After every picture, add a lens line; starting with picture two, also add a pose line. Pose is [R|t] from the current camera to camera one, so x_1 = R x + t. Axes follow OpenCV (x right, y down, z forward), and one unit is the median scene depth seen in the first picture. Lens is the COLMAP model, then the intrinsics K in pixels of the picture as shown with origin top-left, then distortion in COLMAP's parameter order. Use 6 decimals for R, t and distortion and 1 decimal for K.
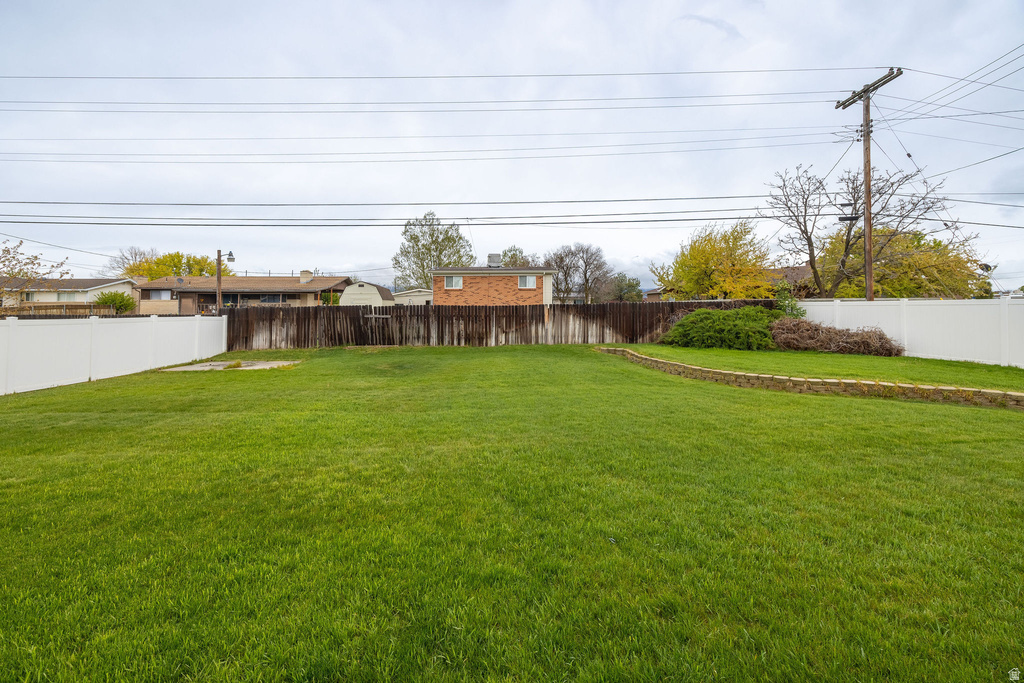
lens RADIAL K [[396.0, 0, 516.8], [0, 396.0, 303.7], [0, 0, 1]] dist [-0.002321, -0.000062]
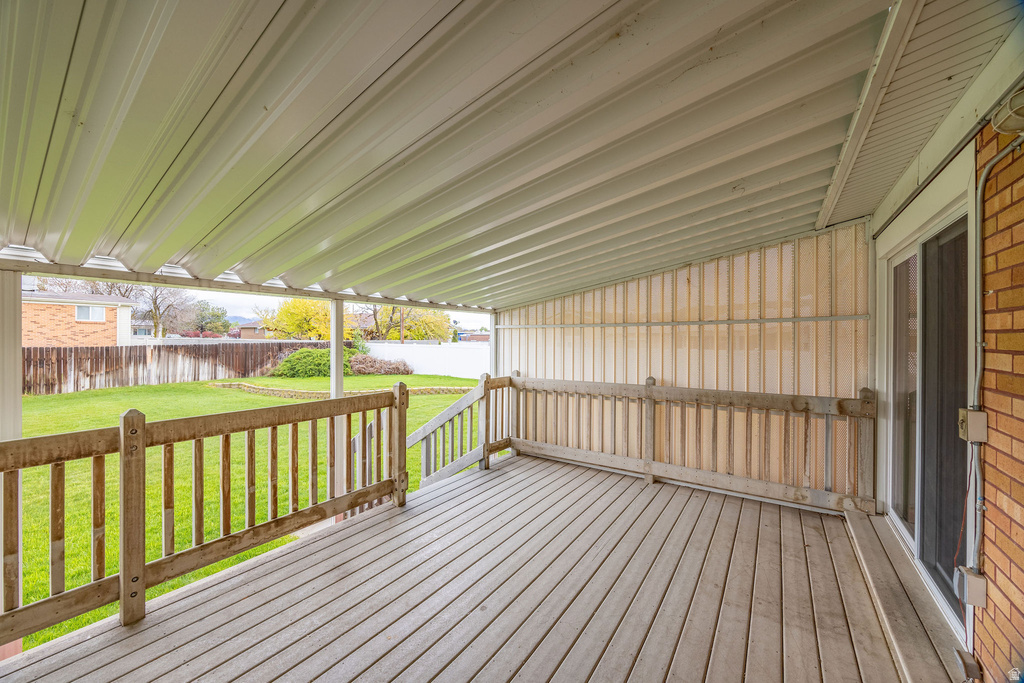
lens RADIAL K [[396.0, 0, 510.2], [0, 396.0, 336.0], [0, 0, 1]] dist [-0.002321, -0.000062]
pose [[0.575398, 0.010308, 0.817808, -0.221563], [-0.024826, 0.999680, 0.004867, -0.050310], [-0.817496, -0.023104, 0.575470, -0.335543]]
